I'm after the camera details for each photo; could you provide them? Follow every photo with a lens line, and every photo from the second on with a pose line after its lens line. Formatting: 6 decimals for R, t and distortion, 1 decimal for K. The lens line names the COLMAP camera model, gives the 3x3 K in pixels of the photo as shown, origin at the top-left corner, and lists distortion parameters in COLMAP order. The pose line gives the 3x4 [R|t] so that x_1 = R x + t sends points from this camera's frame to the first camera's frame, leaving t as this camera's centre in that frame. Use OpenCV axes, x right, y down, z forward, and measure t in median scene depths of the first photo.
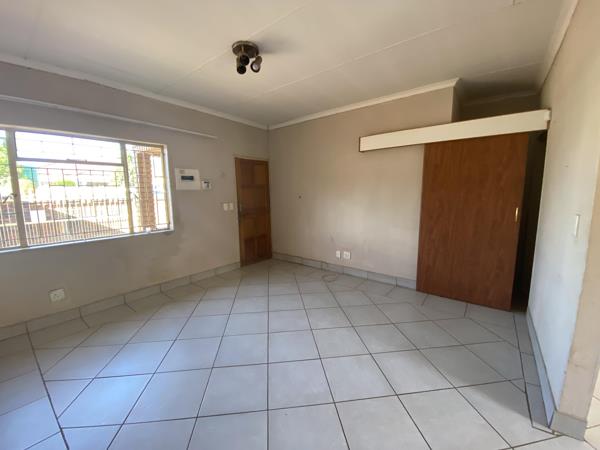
lens RADIAL K [[243.3, 0, 300.3], [0, 243.3, 223.7], [0, 0, 1]] dist [-0.000526, -0.014174]
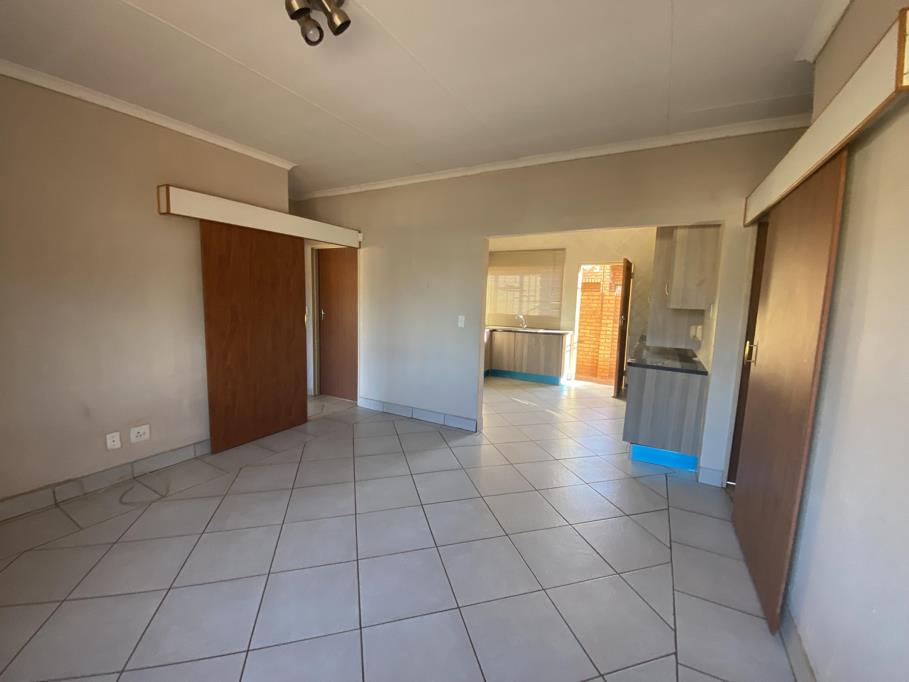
lens RADIAL K [[368.6, 0, 454.9], [0, 368.6, 339.0], [0, 0, 1]] dist [-0.000526, -0.014174]
pose [[-0.177339, -0.089581, 0.980064, -0.592115], [0.106594, 0.988242, 0.109616, -0.057973], [-0.978360, 0.123908, -0.165705, 0.564358]]
